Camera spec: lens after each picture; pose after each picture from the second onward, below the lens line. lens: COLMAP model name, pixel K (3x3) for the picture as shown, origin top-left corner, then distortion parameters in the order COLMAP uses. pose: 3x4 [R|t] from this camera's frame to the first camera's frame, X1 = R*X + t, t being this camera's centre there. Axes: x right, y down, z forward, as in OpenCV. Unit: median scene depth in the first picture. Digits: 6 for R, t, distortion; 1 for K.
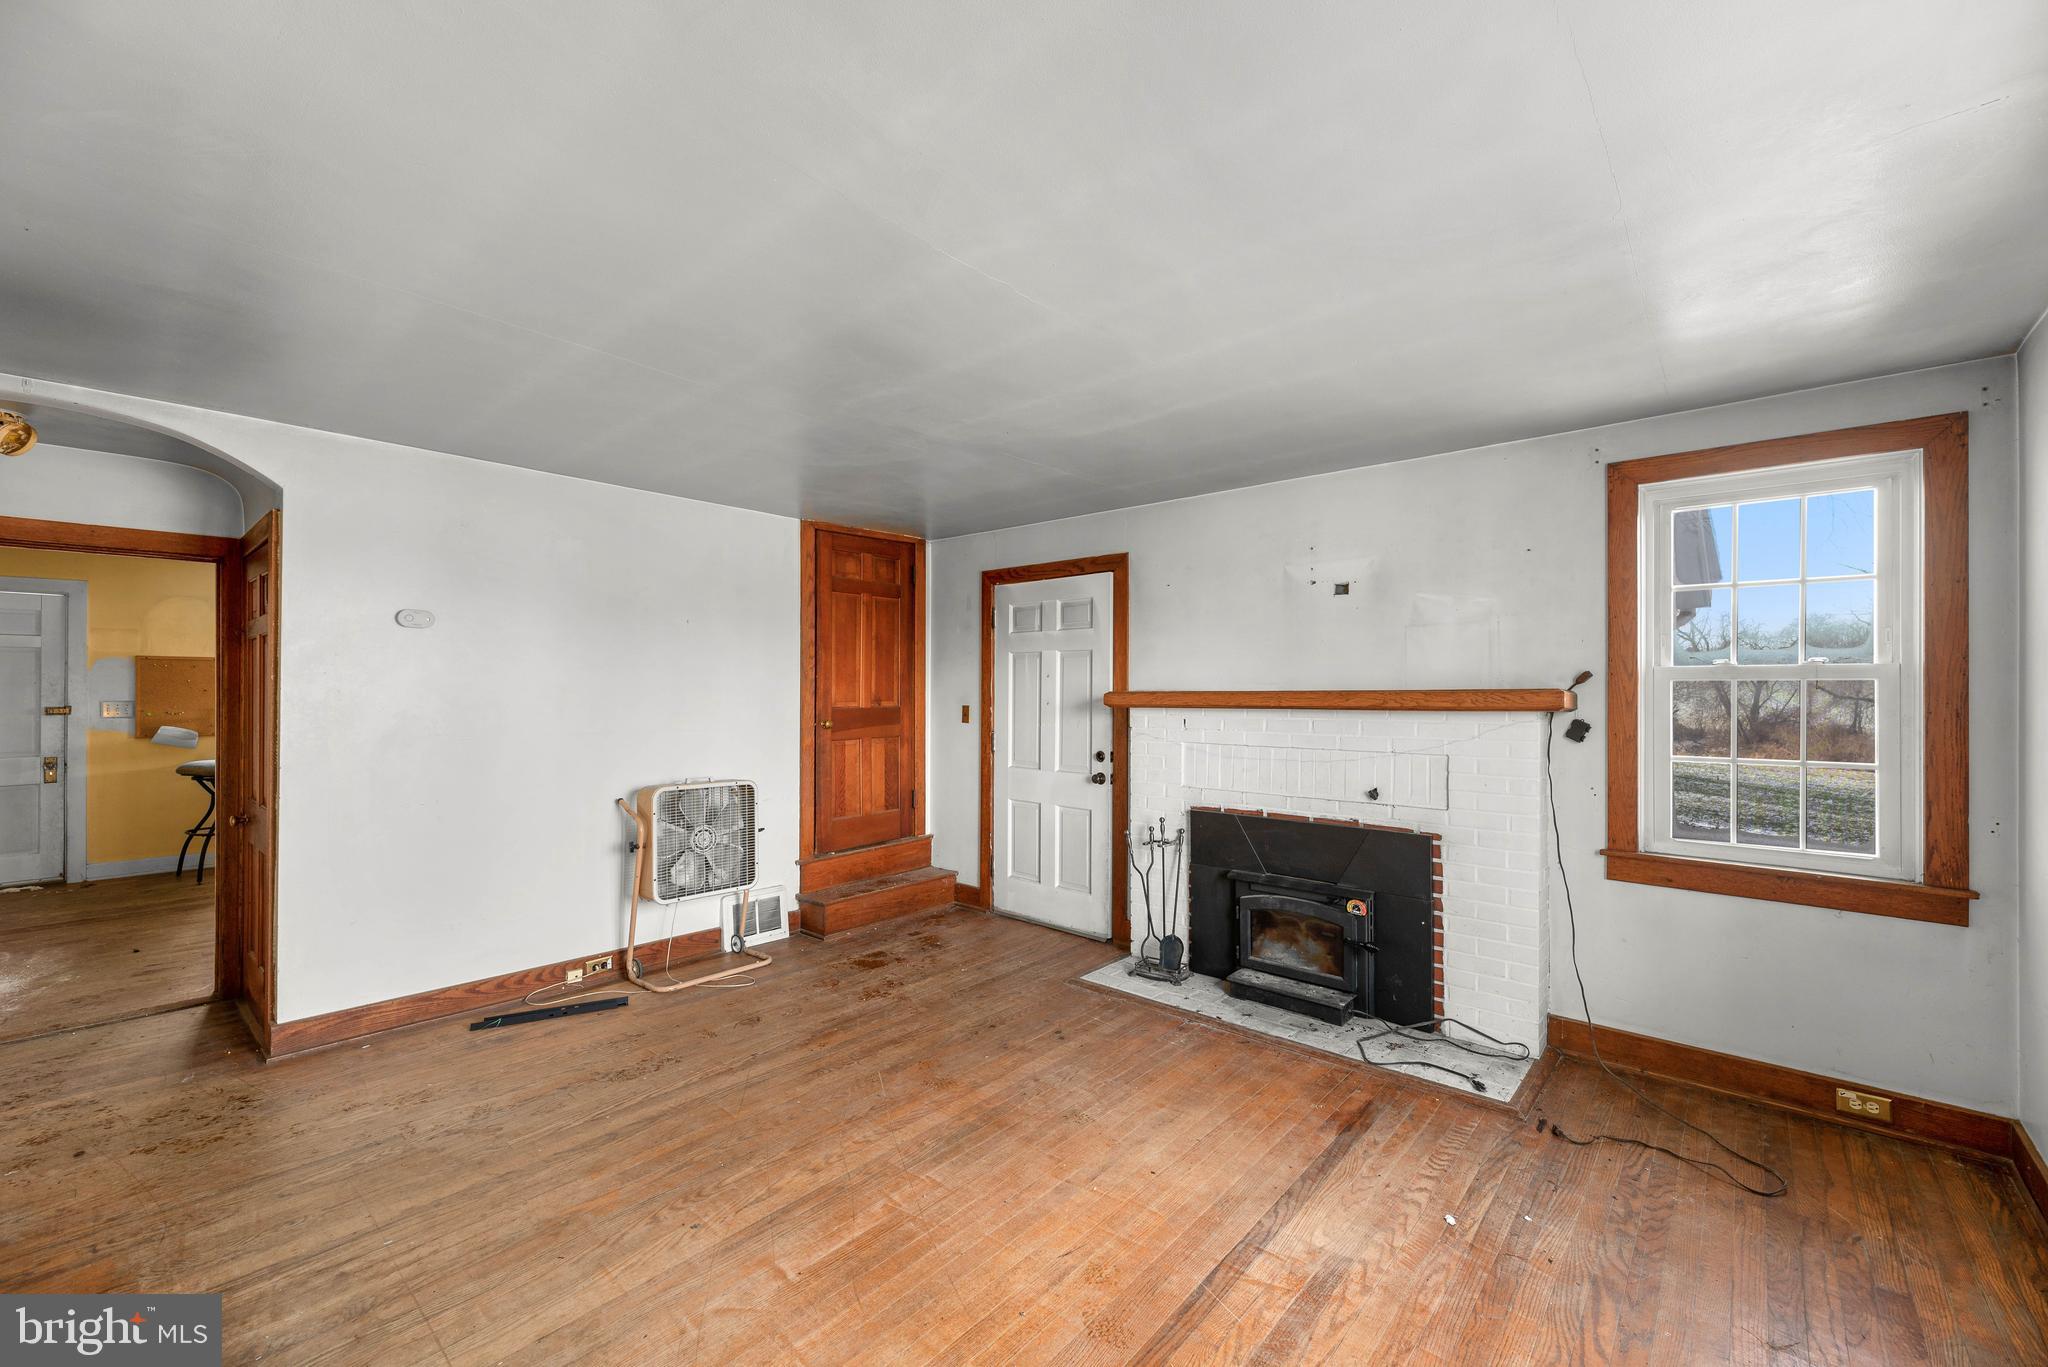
lens RADIAL K [[818.7, 0, 1022.0], [0, 818.7, 686.6], [0, 0, 1]] dist [0.004191, -0.000102]
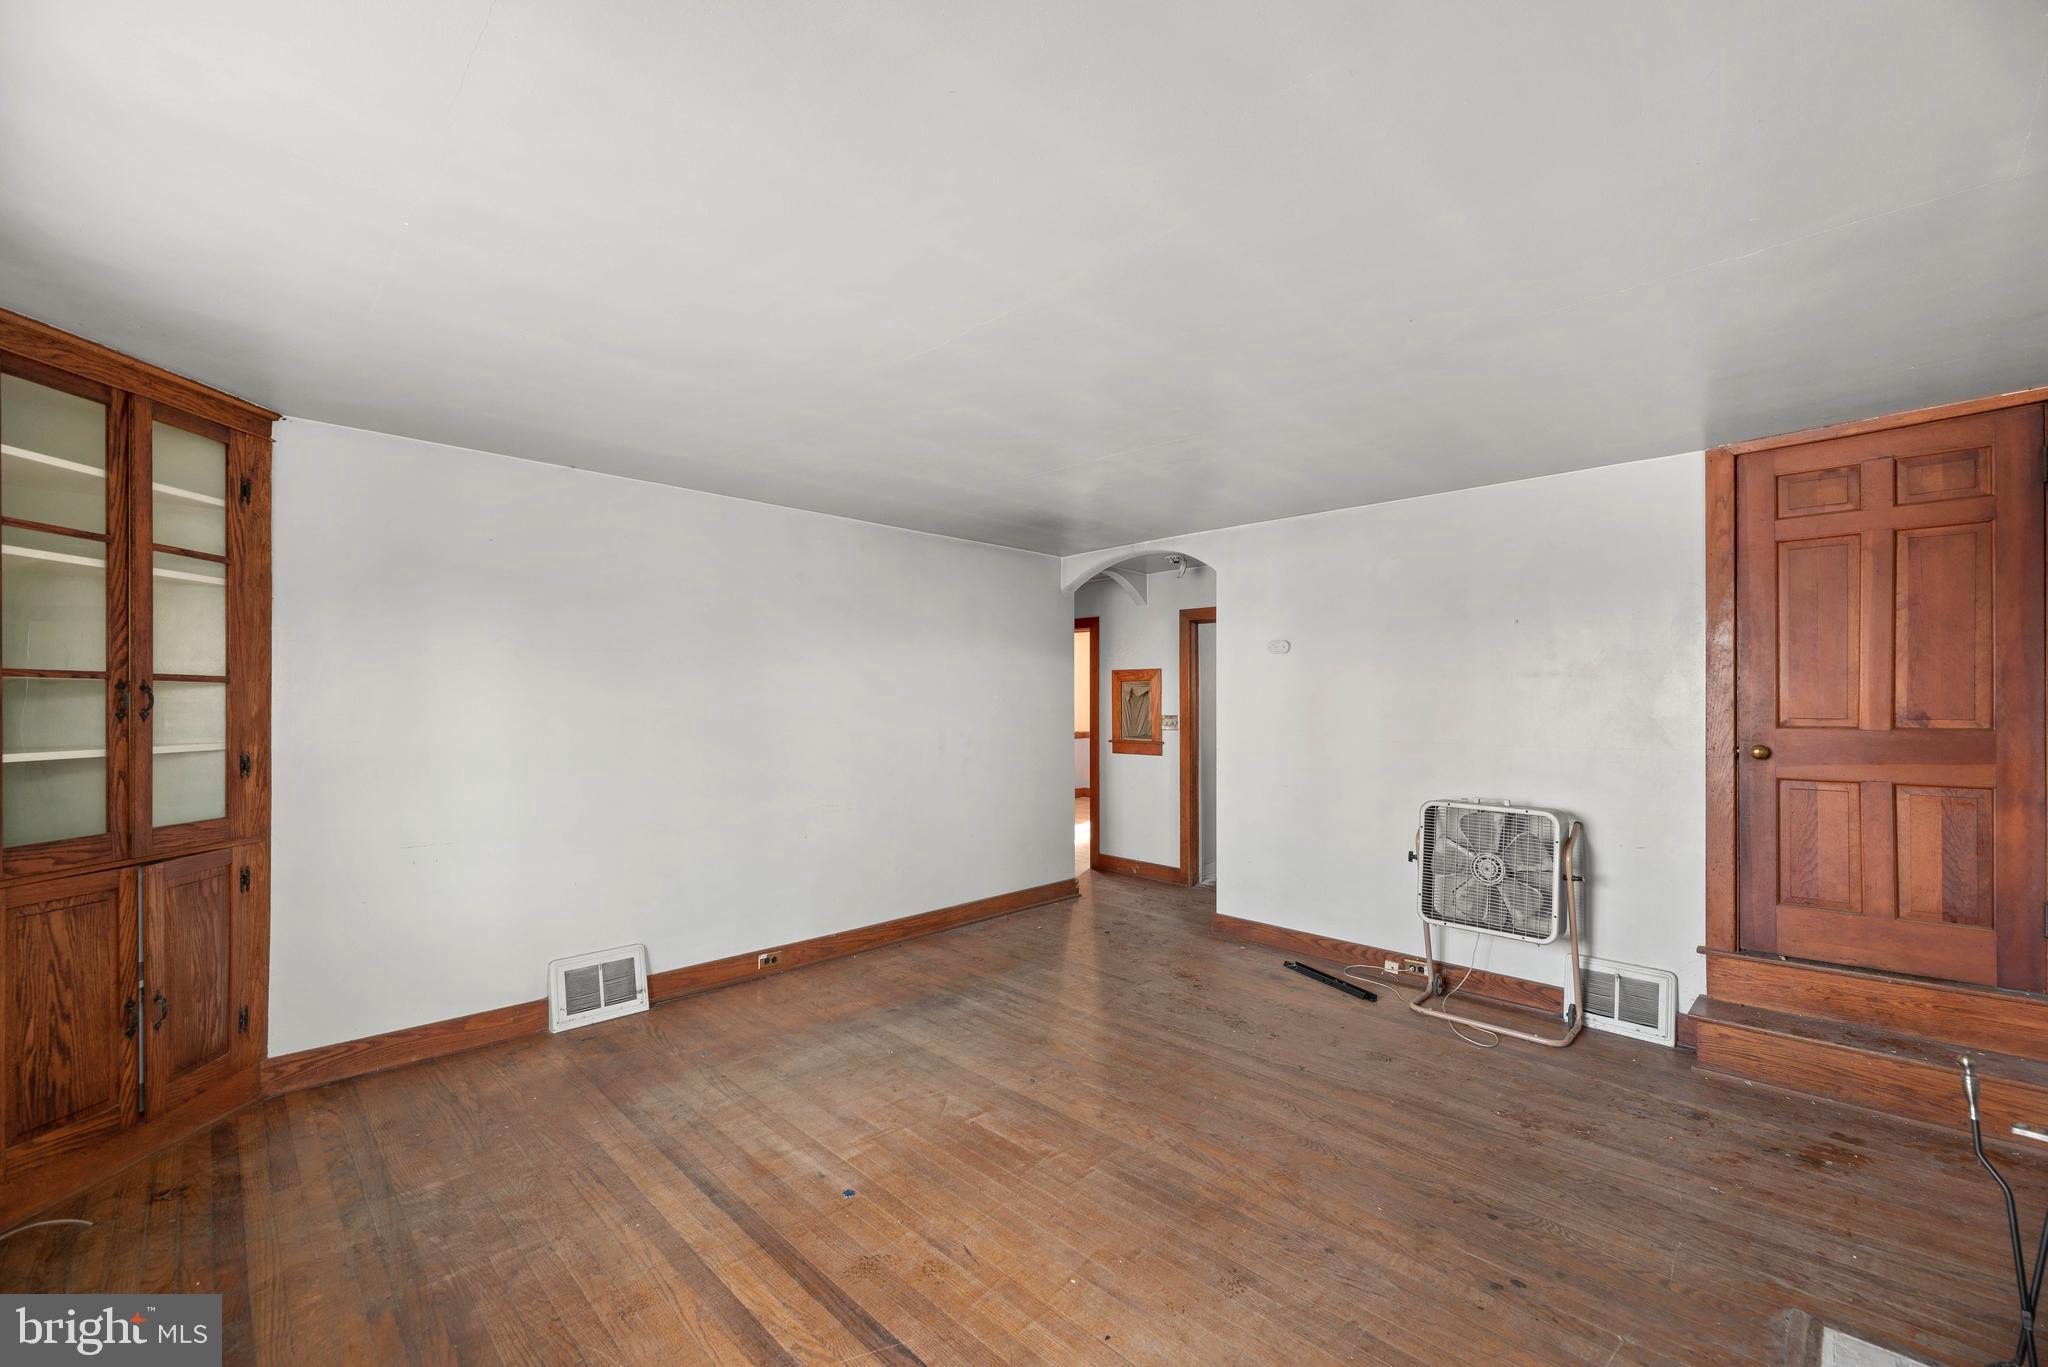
lens RADIAL K [[818.7, 0, 1022.0], [0, 818.7, 686.6], [0, 0, 1]] dist [0.004191, -0.000102]
pose [[-0.048341, -0.016618, -0.998693, 0.521949], [0.006377, 0.999836, -0.016945, 0.002102], [0.998811, -0.007188, -0.048227, 0.539479]]
